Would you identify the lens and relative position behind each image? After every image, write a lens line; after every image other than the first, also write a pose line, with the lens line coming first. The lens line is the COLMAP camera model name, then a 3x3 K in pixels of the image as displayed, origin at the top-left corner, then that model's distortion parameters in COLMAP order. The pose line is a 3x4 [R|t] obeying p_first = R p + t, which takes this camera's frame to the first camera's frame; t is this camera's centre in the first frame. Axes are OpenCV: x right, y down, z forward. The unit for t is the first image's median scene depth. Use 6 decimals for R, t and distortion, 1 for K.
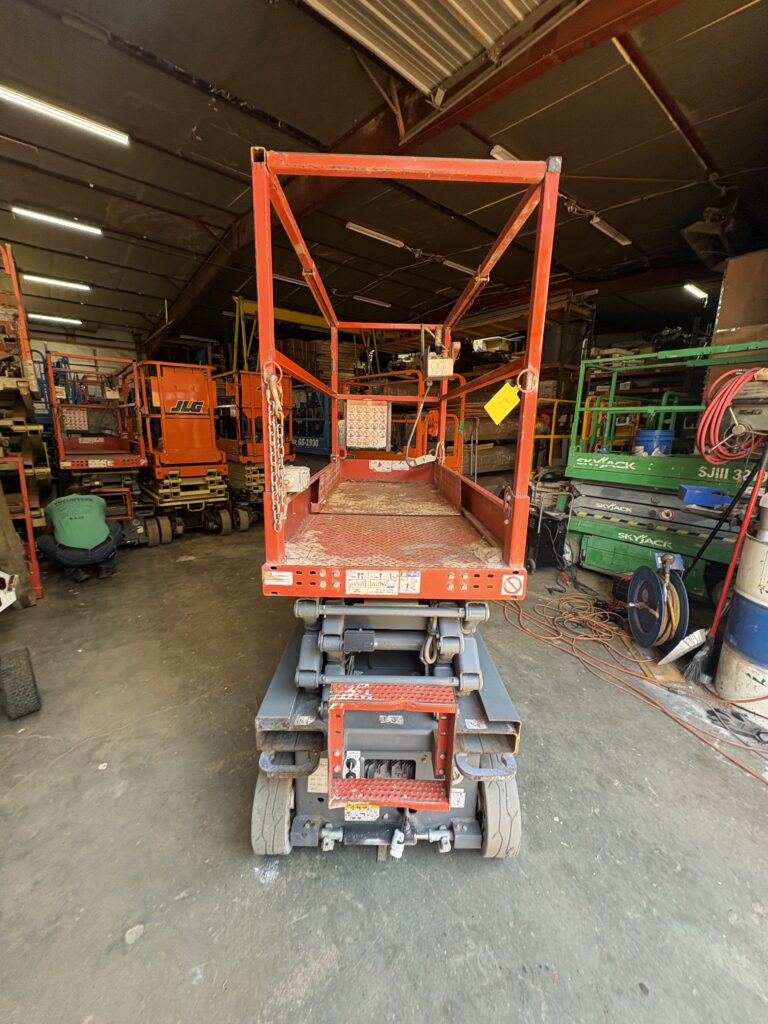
lens RADIAL K [[406.0, 0, 384.0], [0, 406.0, 512.0], [0, 0, 1]] dist [-0.000148, -0.000059]
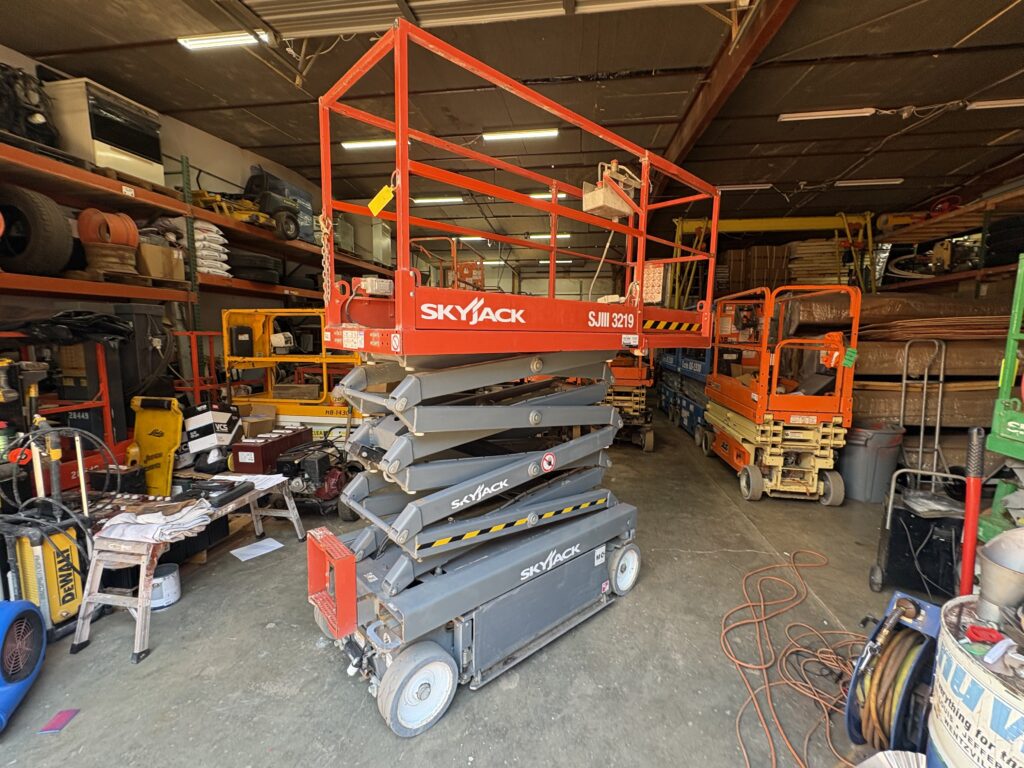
lens RADIAL K [[441.1, 0, 512.0], [0, 441.1, 384.0], [0, 0, 1]] dist [-0.000580, -0.000868]
pose [[0.668497, 0.070097, -0.740404, 0.255221], [-0.149820, 0.987831, -0.041748, -0.029053], [0.728468, 0.138836, 0.670865, 0.041783]]
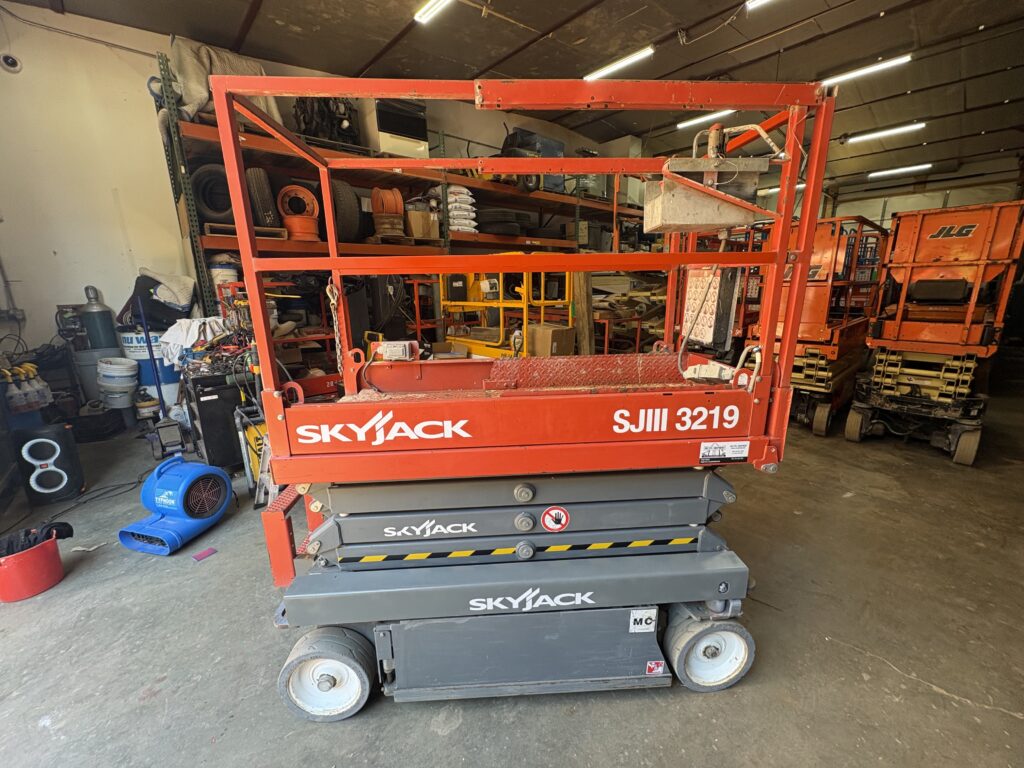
lens RADIAL K [[406.0, 0, 512.0], [0, 406.0, 384.0], [0, 0, 1]] dist [-0.000148, -0.000059]
pose [[0.059939, 0.219703, -0.973724, 0.221080], [-0.189787, 0.960192, 0.204967, -0.061861], [0.979994, 0.172514, 0.099250, 0.237359]]
